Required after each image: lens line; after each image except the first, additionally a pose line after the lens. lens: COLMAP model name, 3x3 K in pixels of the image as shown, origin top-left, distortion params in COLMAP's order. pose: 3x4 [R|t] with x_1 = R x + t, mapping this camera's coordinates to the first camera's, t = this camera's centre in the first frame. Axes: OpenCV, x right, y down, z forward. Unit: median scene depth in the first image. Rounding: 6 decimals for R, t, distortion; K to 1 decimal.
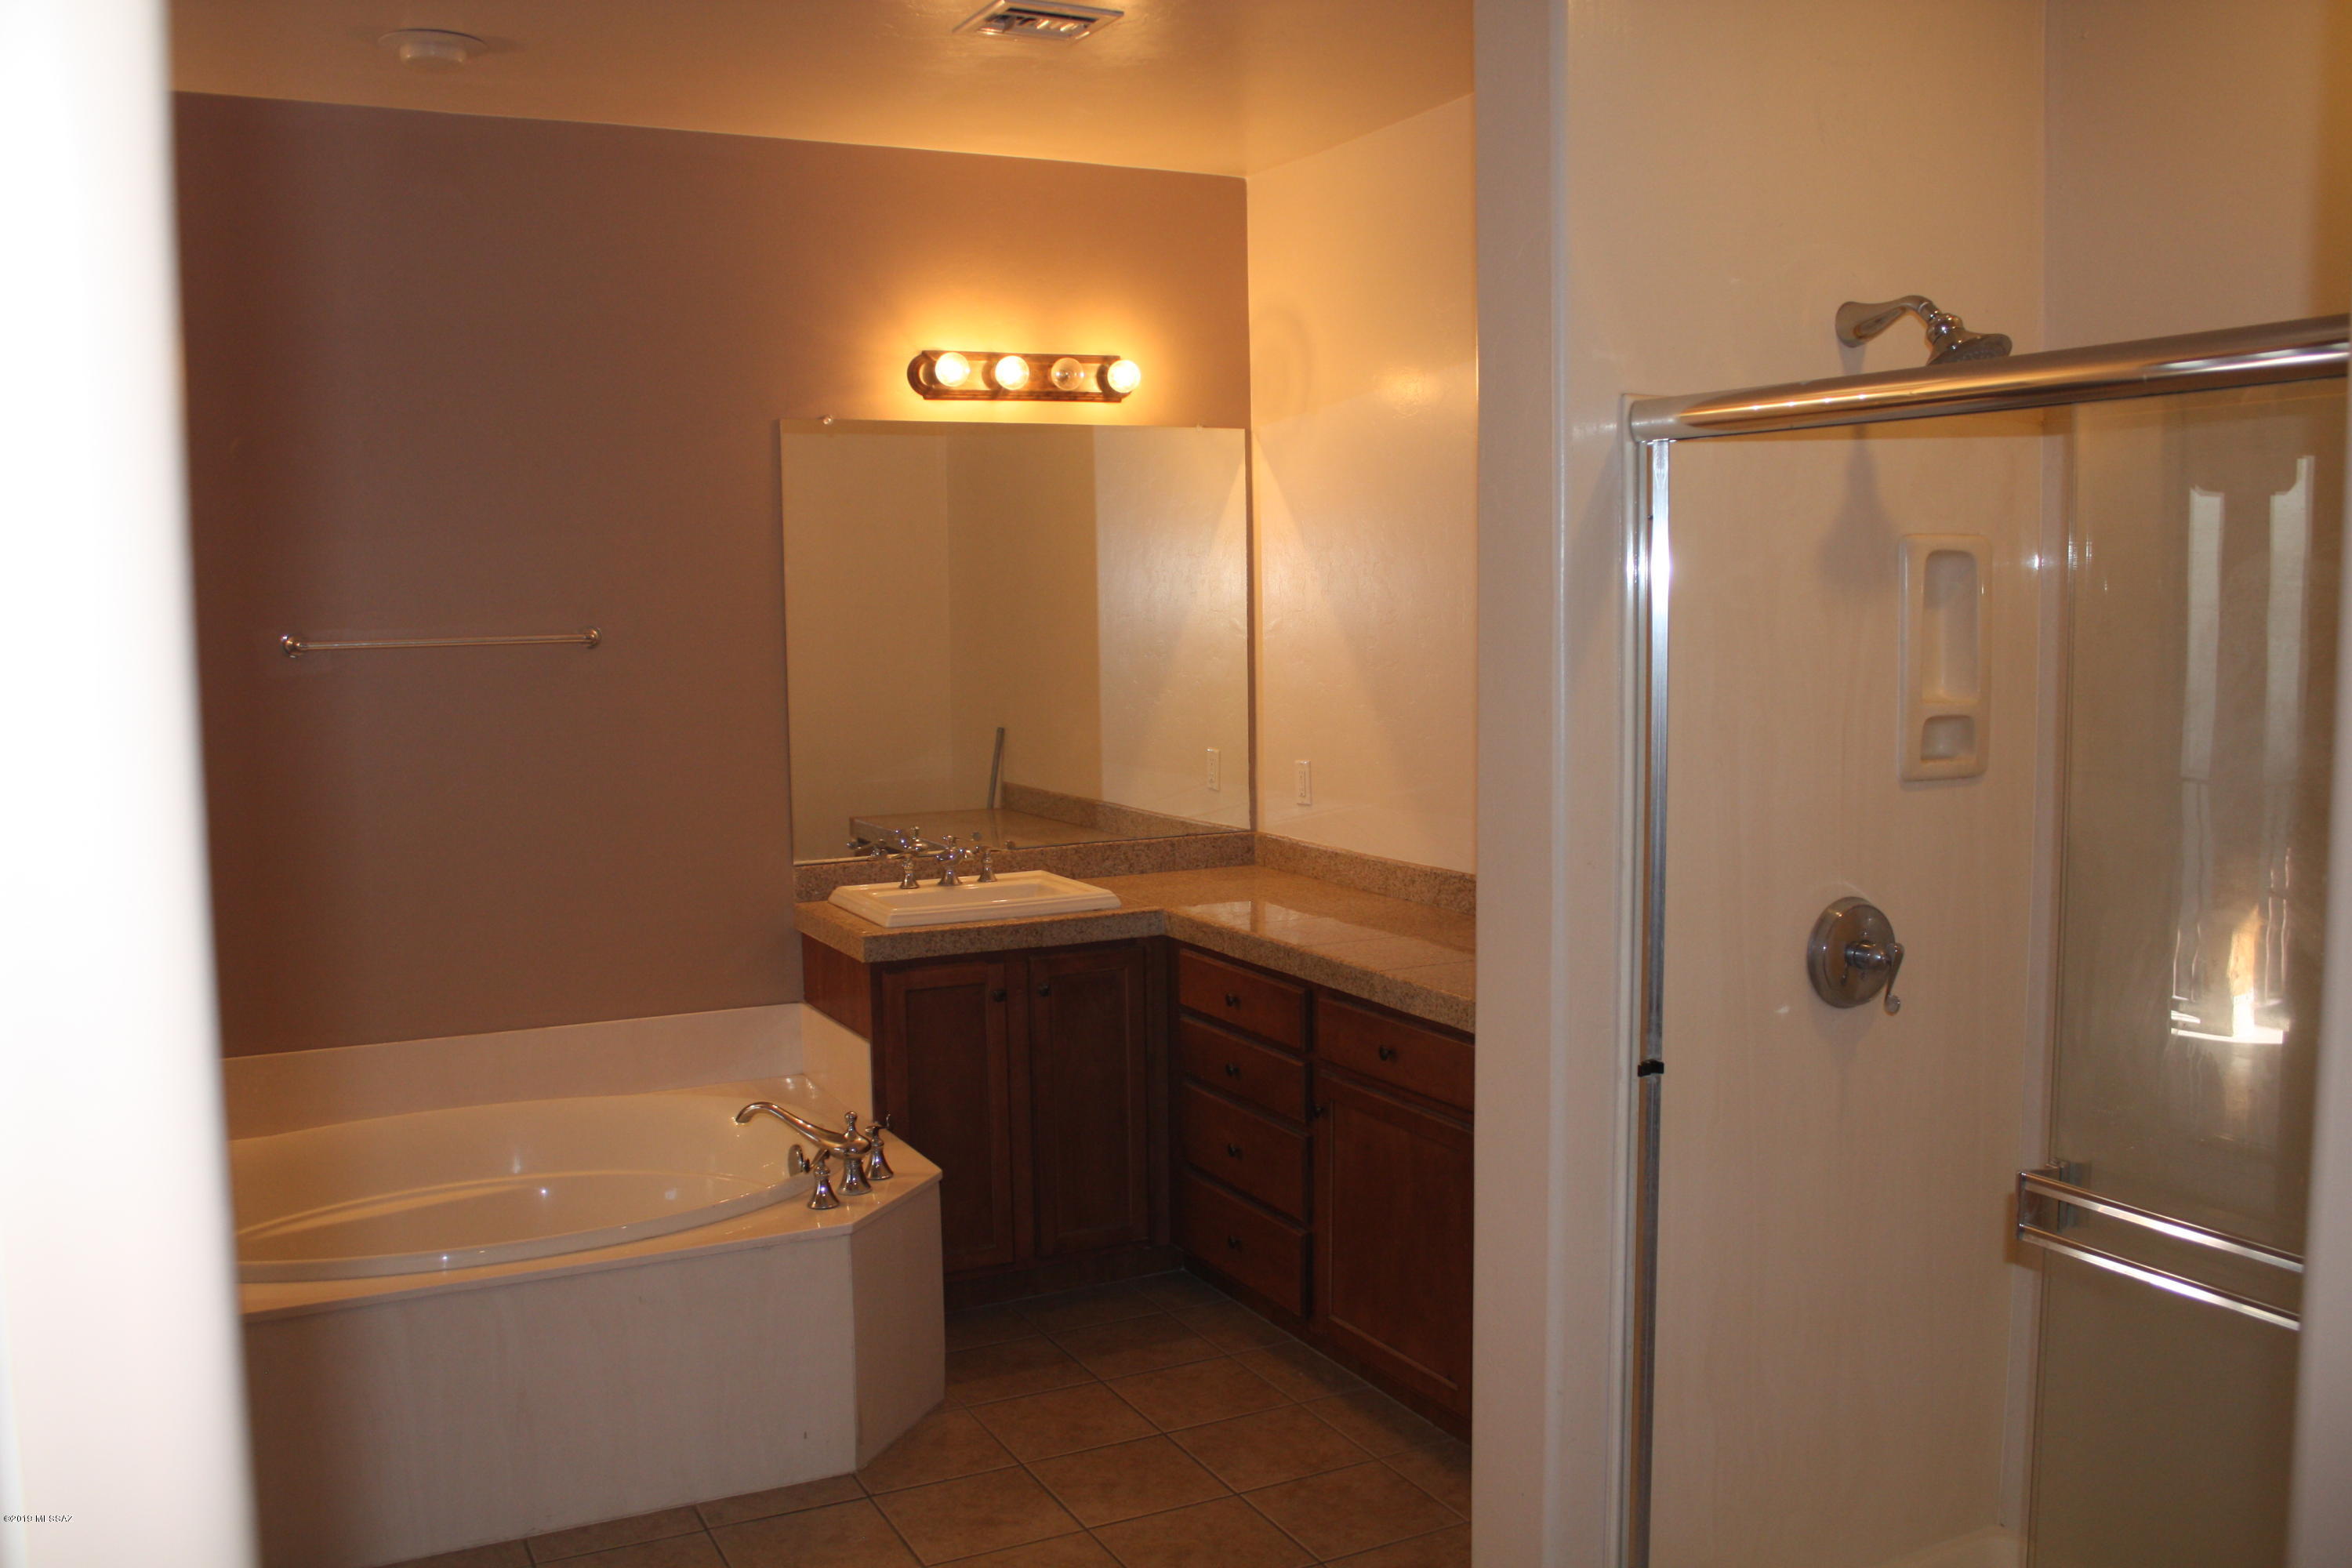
lens RADIAL K [[1981.1, 0, 1176.0], [0, 1981.1, 784.0], [0, 0, 1]] dist [-0.164850, 0.141757]
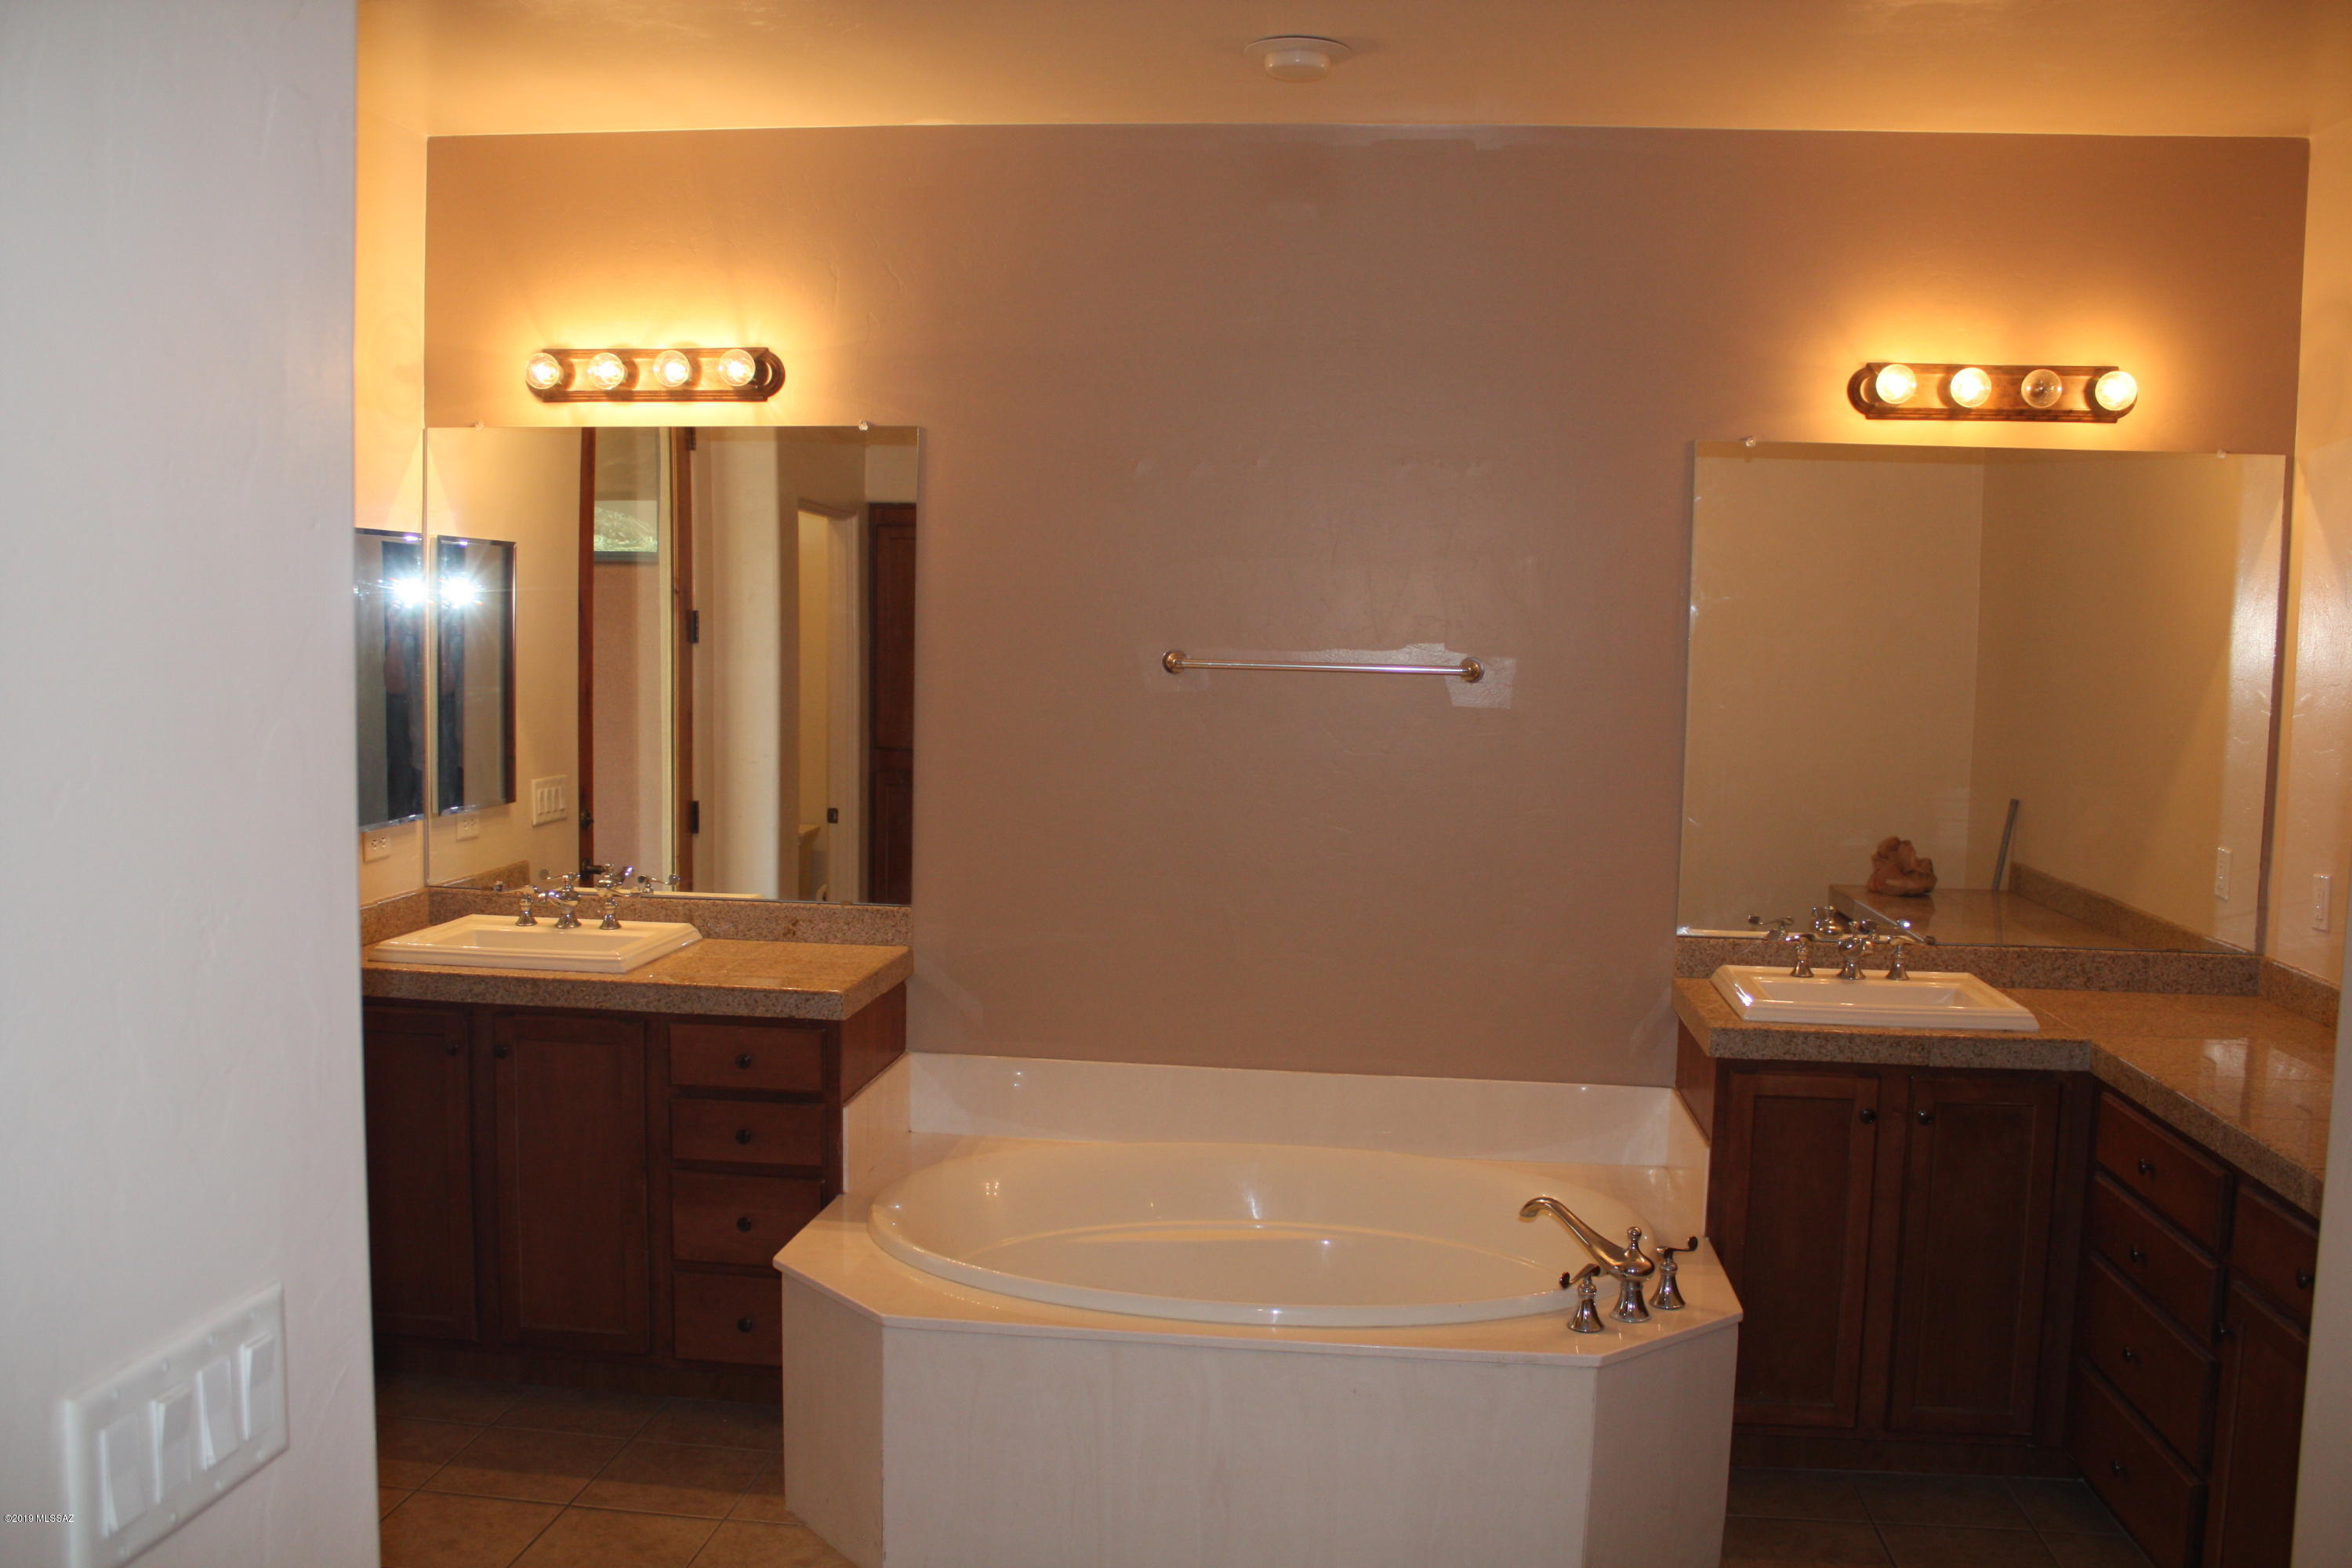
lens RADIAL K [[1981.1, 0, 1176.0], [0, 1981.1, 784.0], [0, 0, 1]] dist [-0.164850, 0.141757]
pose [[0.834301, 0.077176, -0.545881, 0.099077], [-0.086115, 0.996242, 0.009232, -0.016415], [0.544543, 0.039306, 0.837812, 0.122456]]
